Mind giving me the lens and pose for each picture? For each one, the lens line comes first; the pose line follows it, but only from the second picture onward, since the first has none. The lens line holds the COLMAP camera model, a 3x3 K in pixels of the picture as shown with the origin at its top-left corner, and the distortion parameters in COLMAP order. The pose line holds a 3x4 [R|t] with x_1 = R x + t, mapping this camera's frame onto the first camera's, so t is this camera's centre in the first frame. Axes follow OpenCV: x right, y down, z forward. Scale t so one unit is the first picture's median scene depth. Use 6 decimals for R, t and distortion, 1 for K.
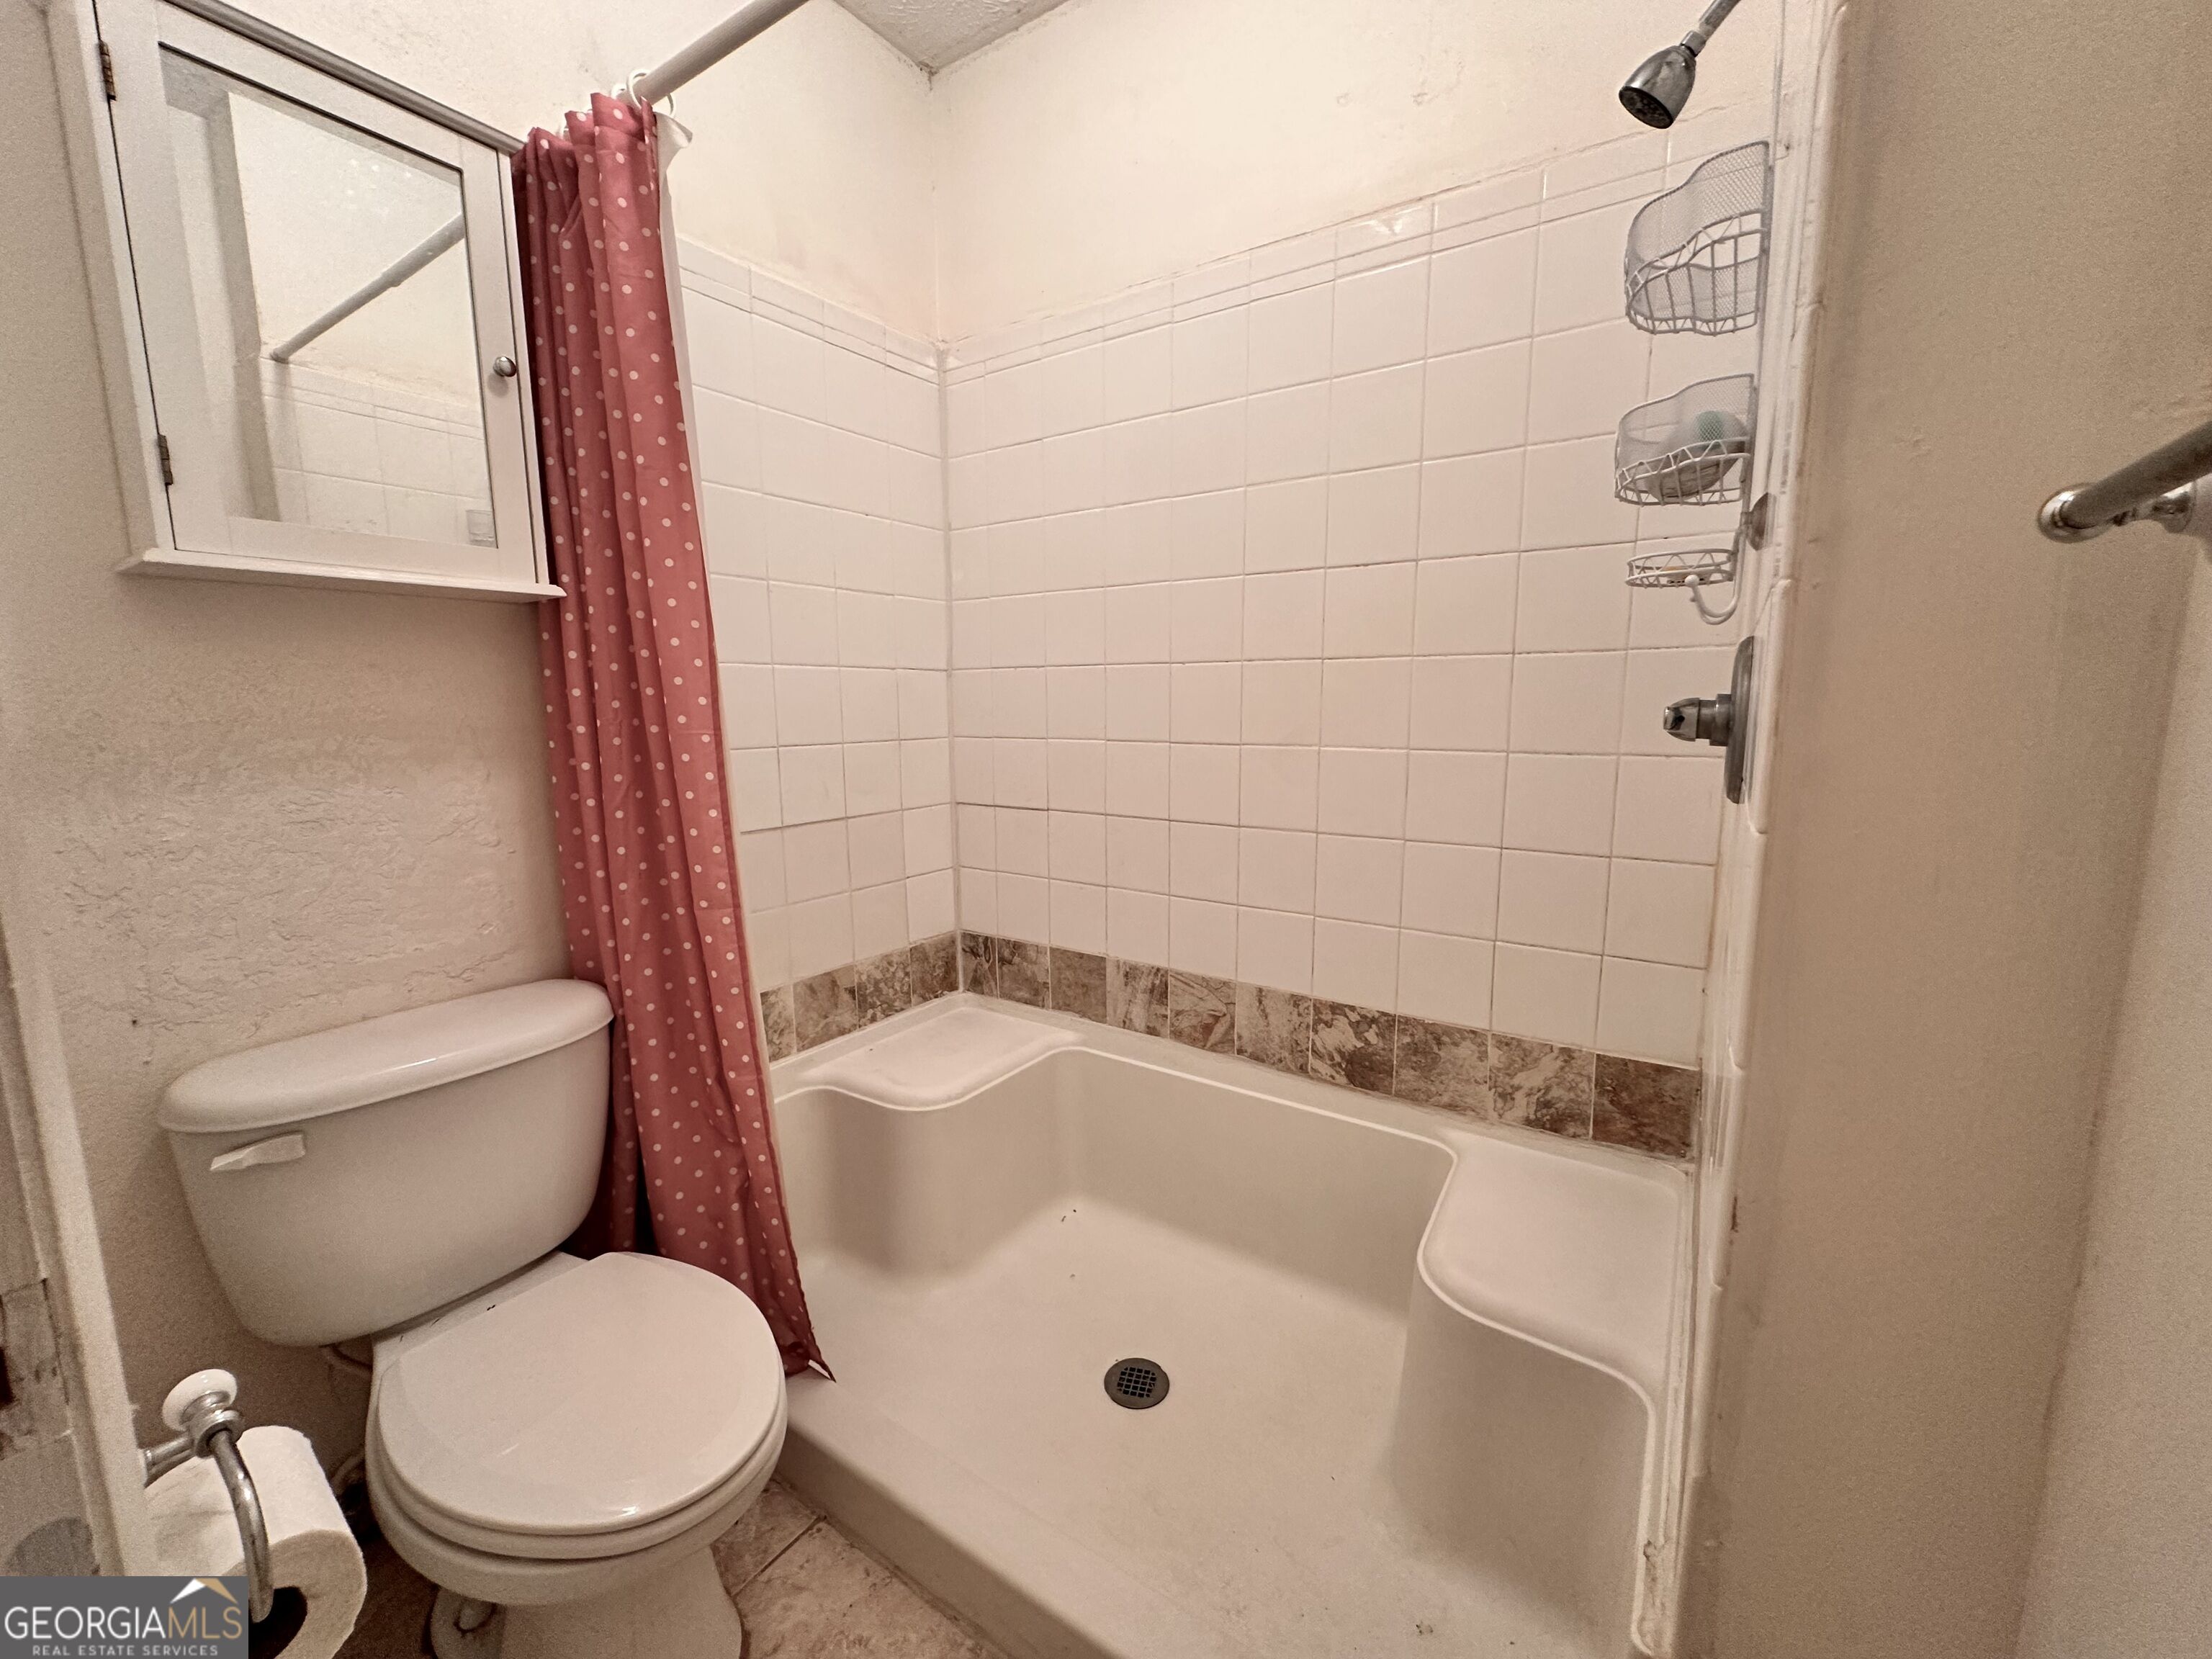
lens RADIAL K [[886.6, 0, 1101.4], [0, 886.6, 829.9], [0, 0, 1]] dist [-0.003014, -0.000242]
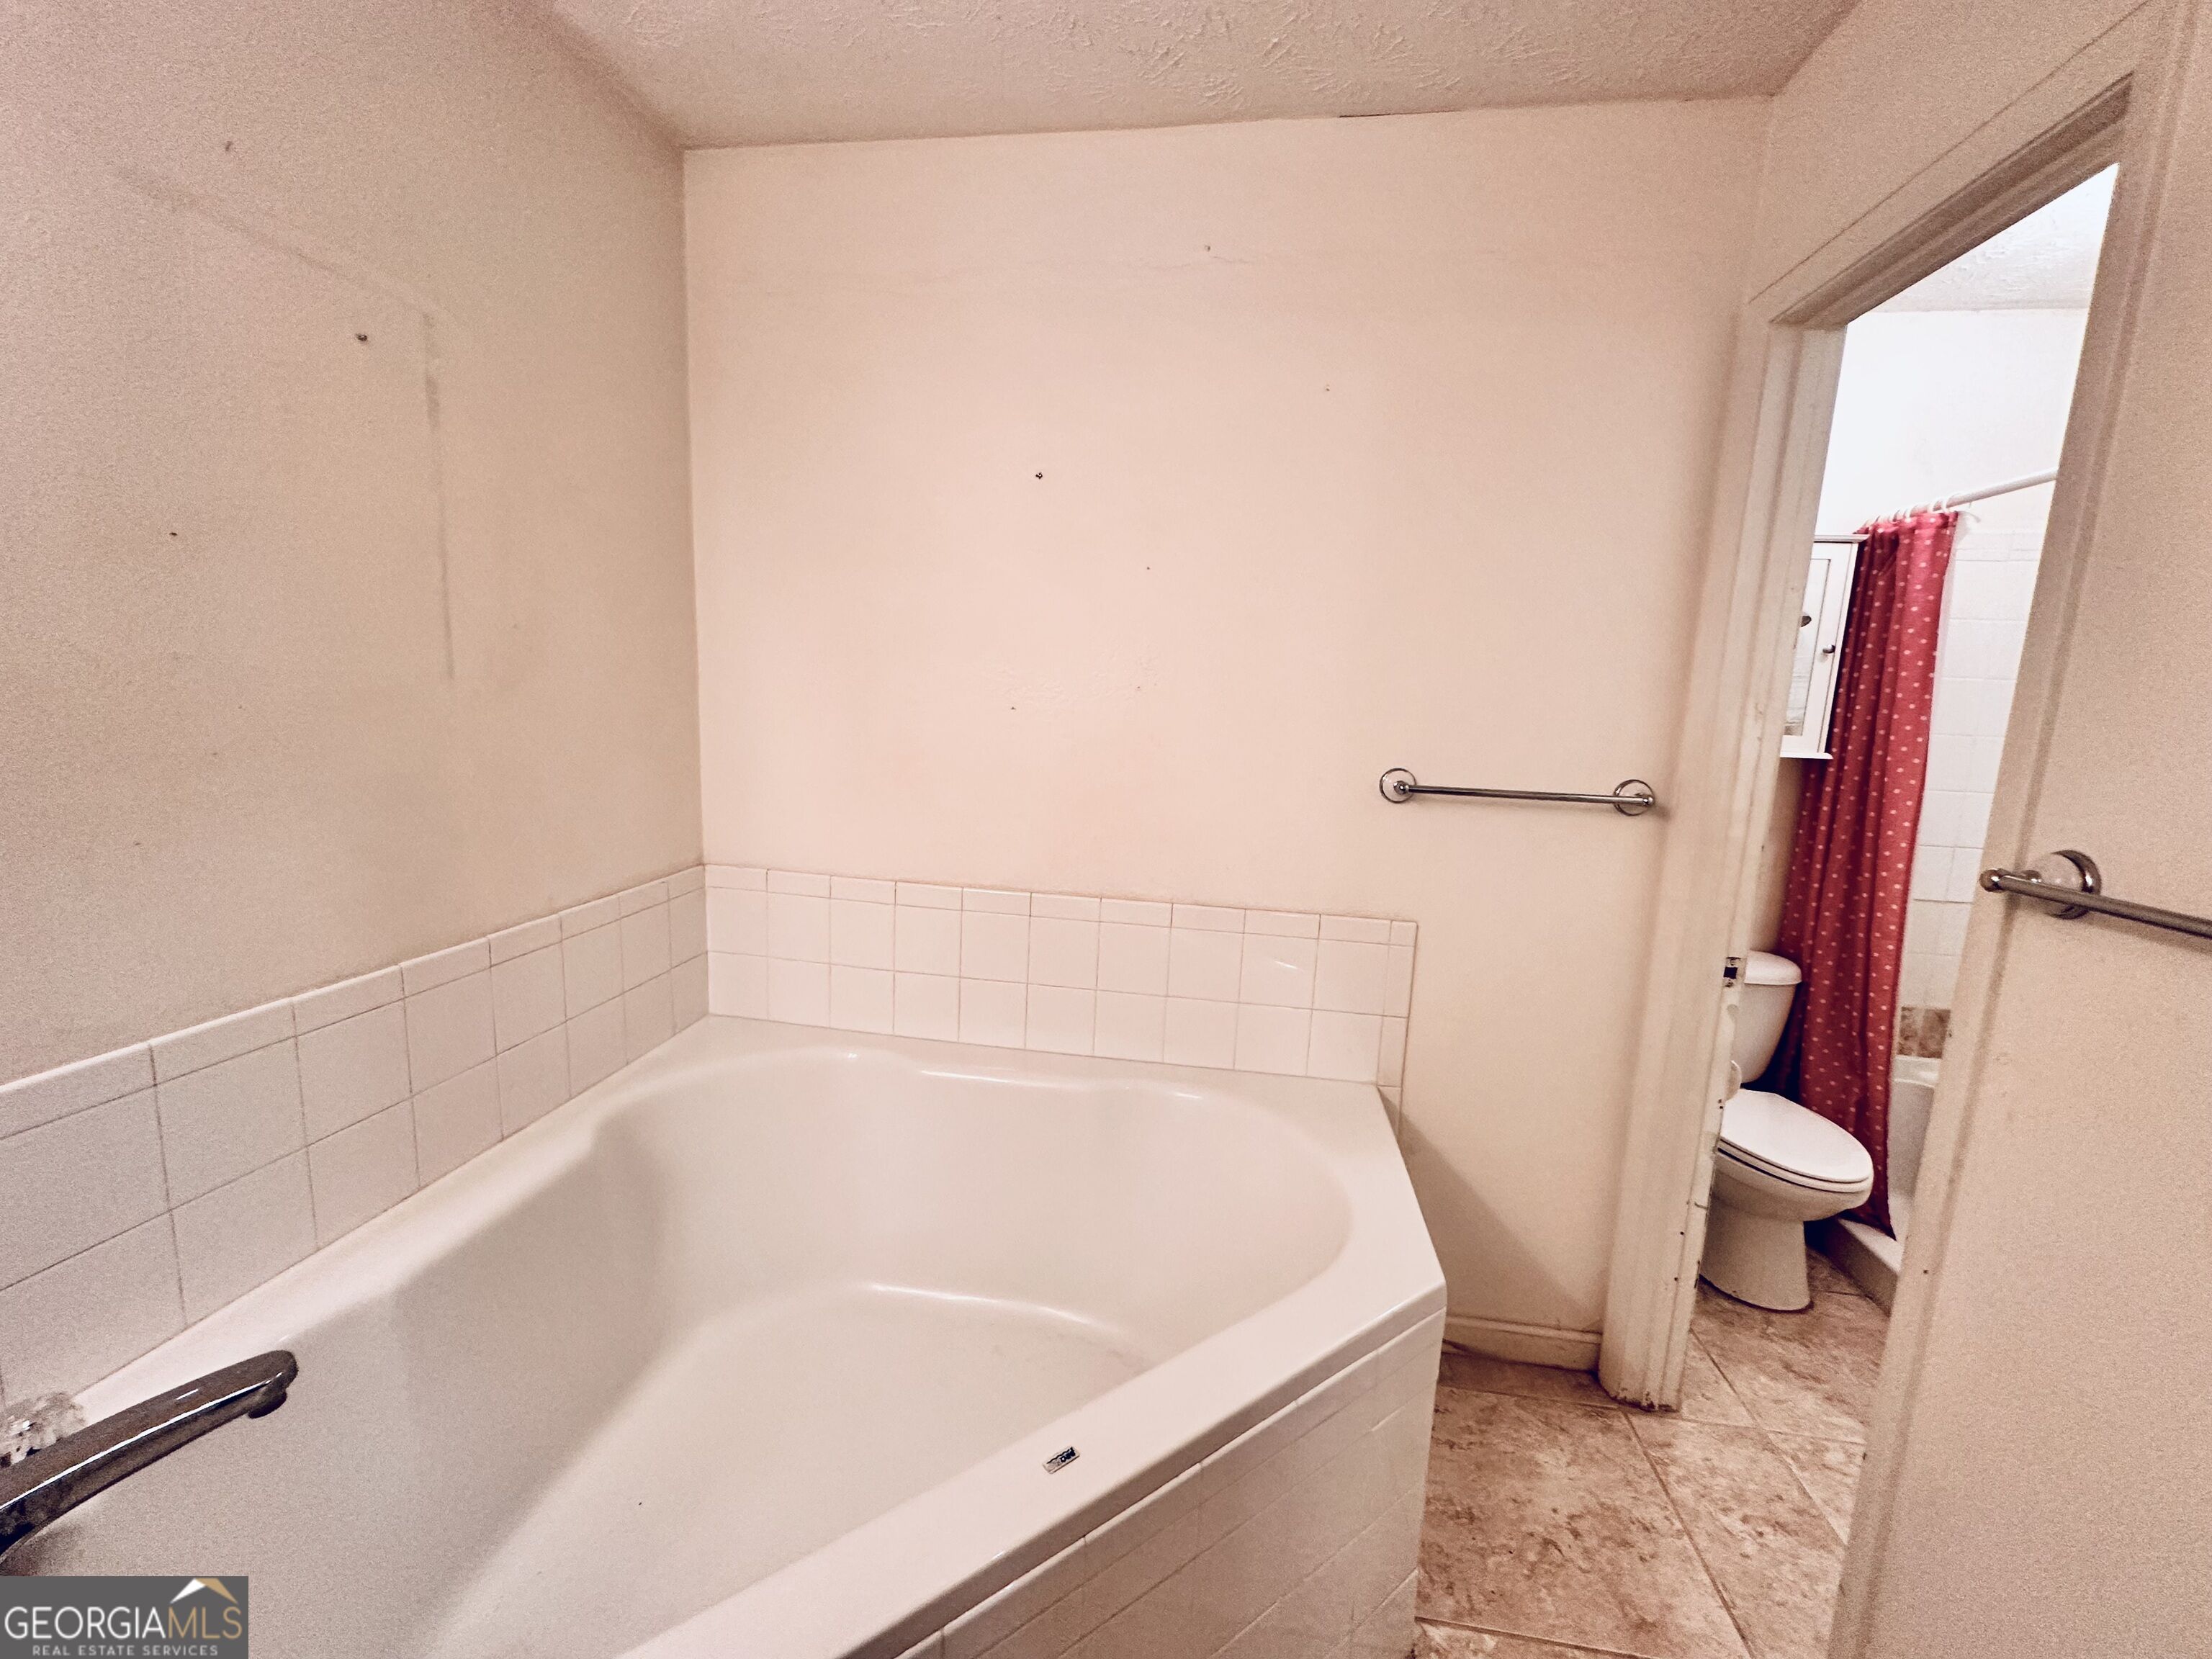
lens RADIAL K [[886.6, 0, 1101.4], [0, 886.6, 829.9], [0, 0, 1]] dist [-0.003014, -0.000242]
pose [[0.429979, 0.160435, -0.888470, 0.438852], [-0.173983, 0.980364, 0.092829, -0.016825], [0.885917, 0.114664, 0.449449, -1.241543]]
